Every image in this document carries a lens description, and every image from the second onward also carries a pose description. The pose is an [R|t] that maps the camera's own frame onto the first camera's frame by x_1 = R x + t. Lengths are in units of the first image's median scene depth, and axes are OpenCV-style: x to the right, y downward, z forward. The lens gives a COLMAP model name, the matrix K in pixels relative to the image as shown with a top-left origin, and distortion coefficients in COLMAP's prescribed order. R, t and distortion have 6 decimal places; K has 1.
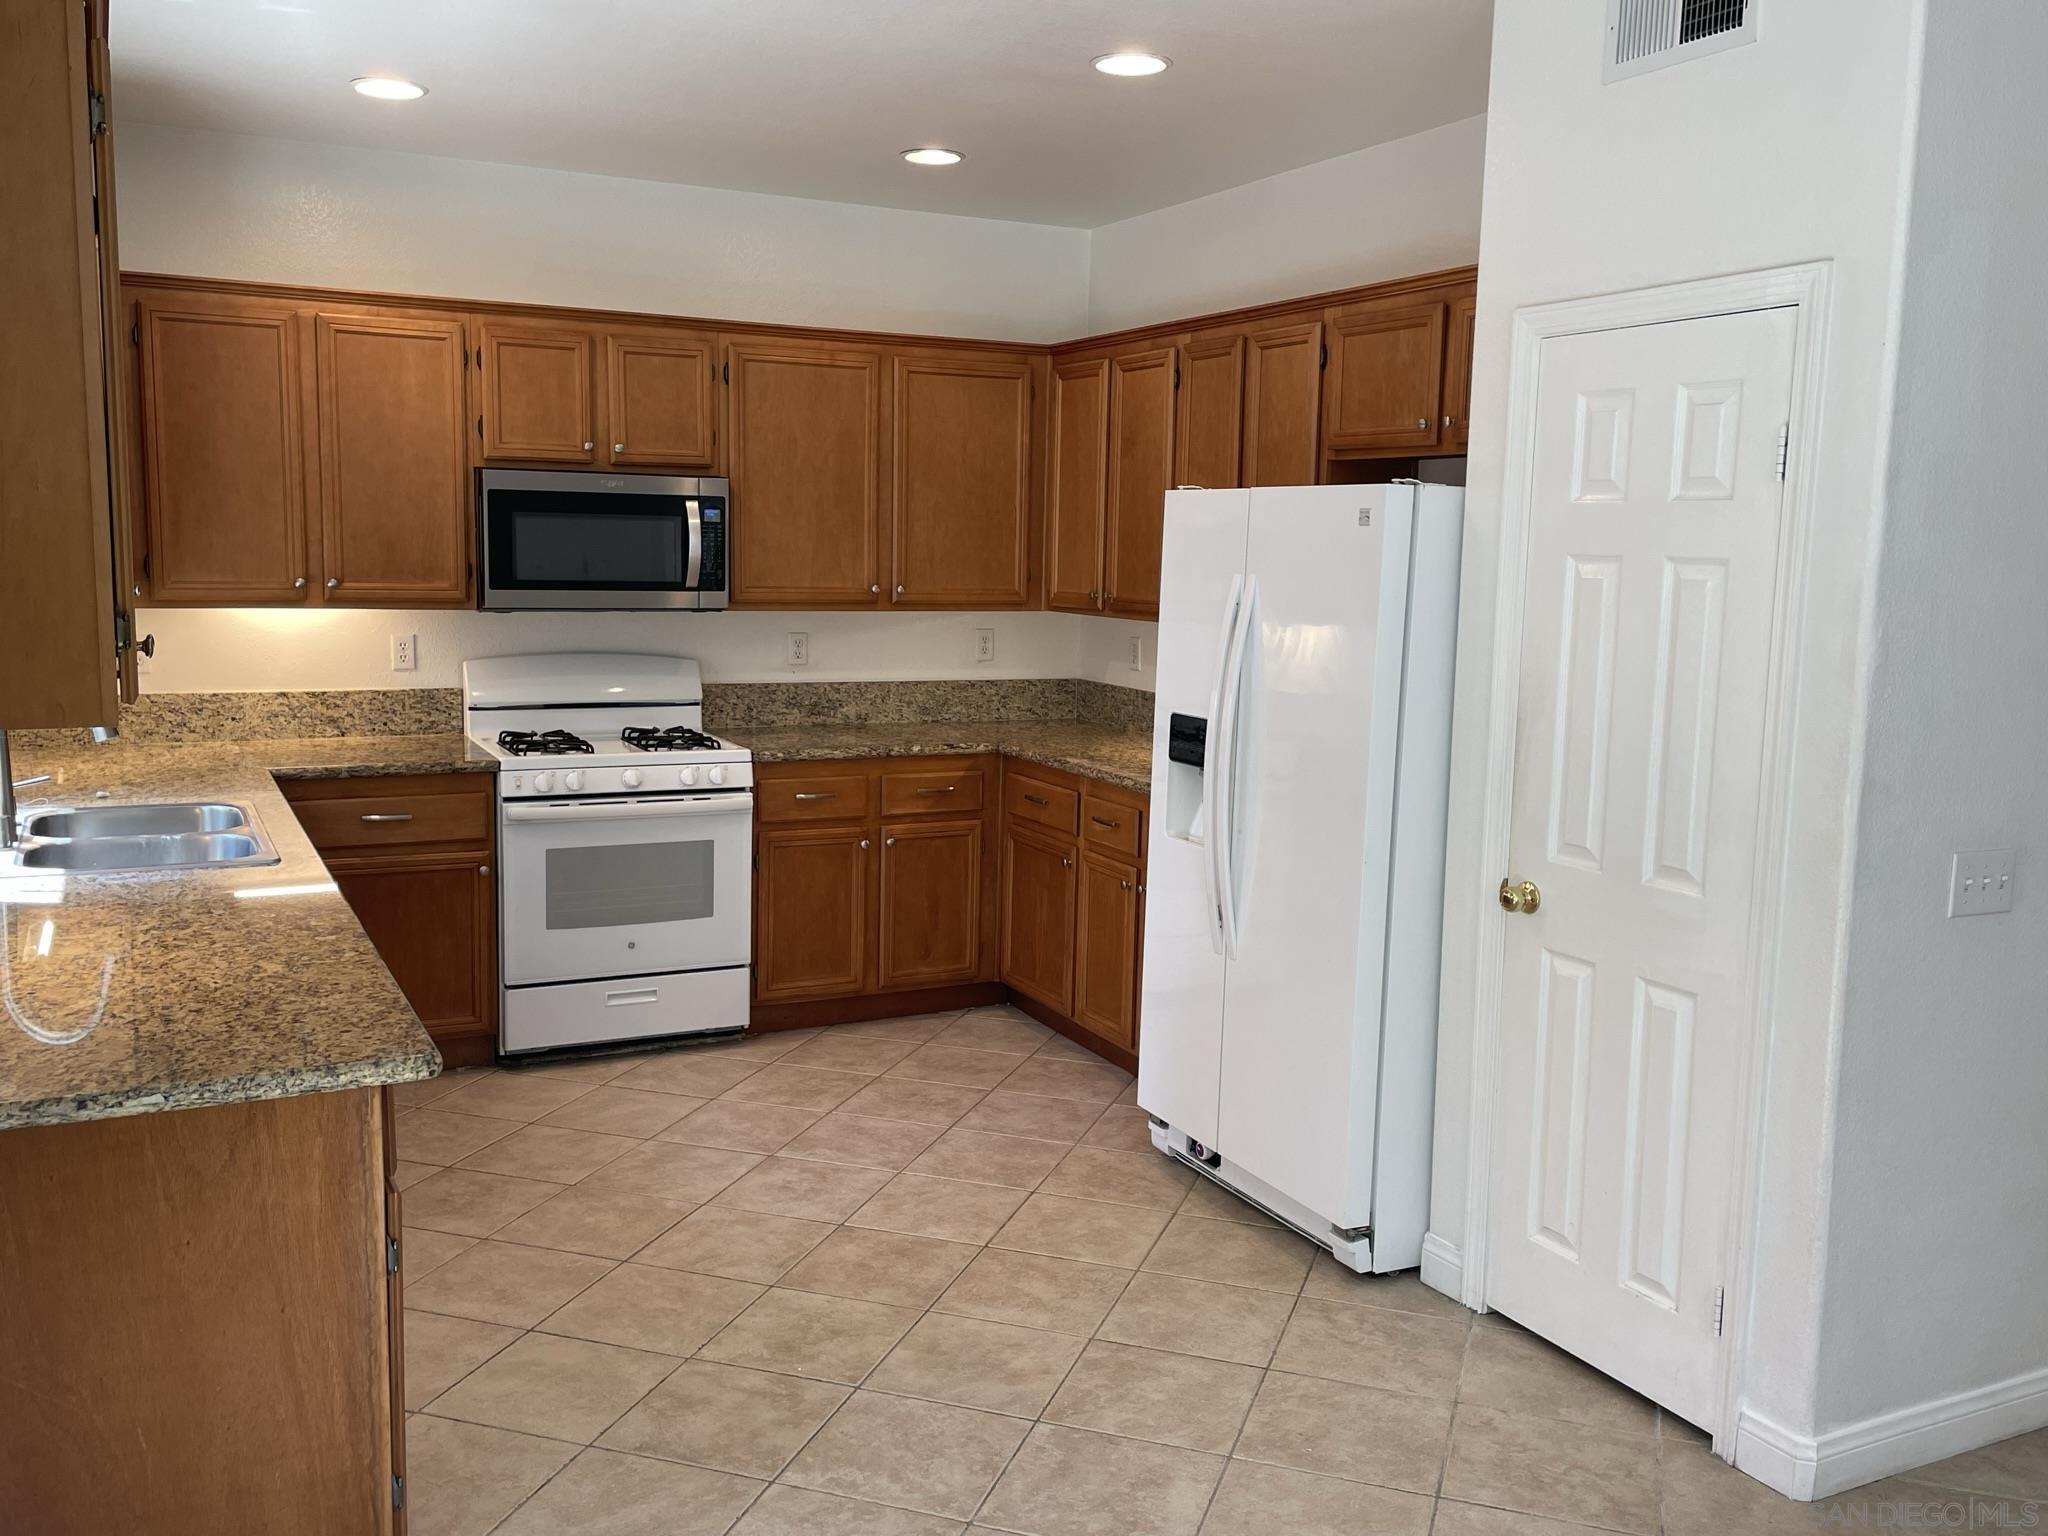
lens RADIAL K [[1770.1, 0, 1023.1], [0, 1770.1, 766.0], [0, 0, 1]] dist [0.067065, -0.016357]
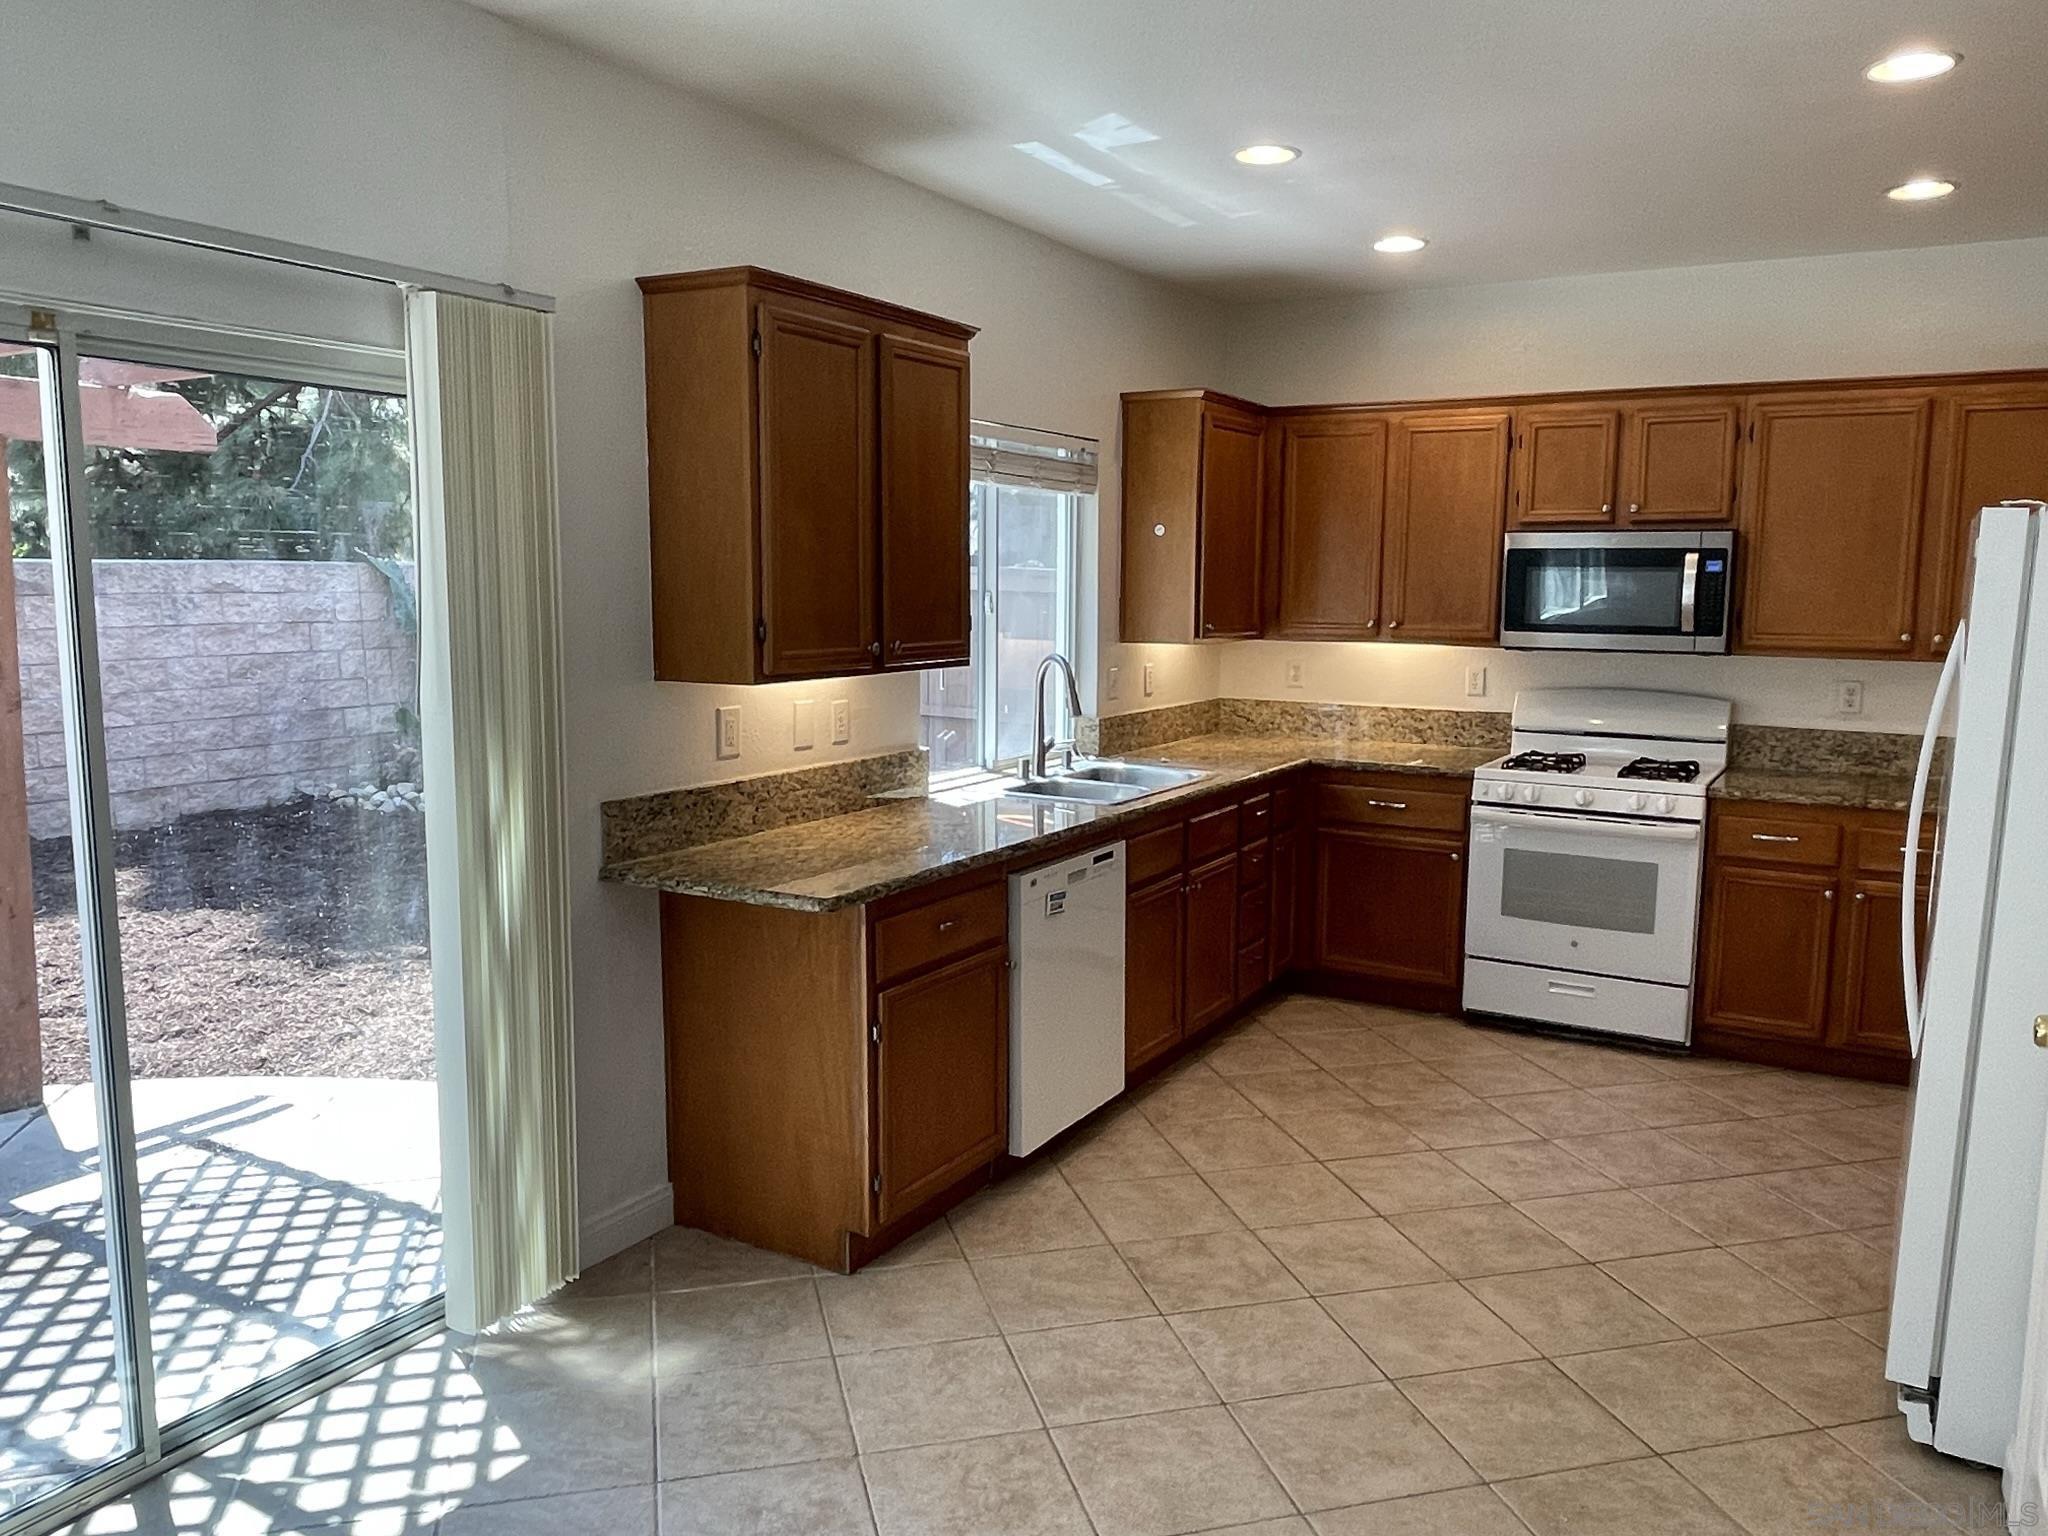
lens RADIAL K [[1496.9, 0, 1023.2], [0, 1496.9, 768.4], [0, 0, 1]] dist [0.003953, -0.017837]
pose [[0.544555, 0.093102, -0.833542, 0.369097], [-0.106301, 0.993467, 0.041518, -0.013022], [0.831961, 0.065997, 0.550894, 0.165807]]
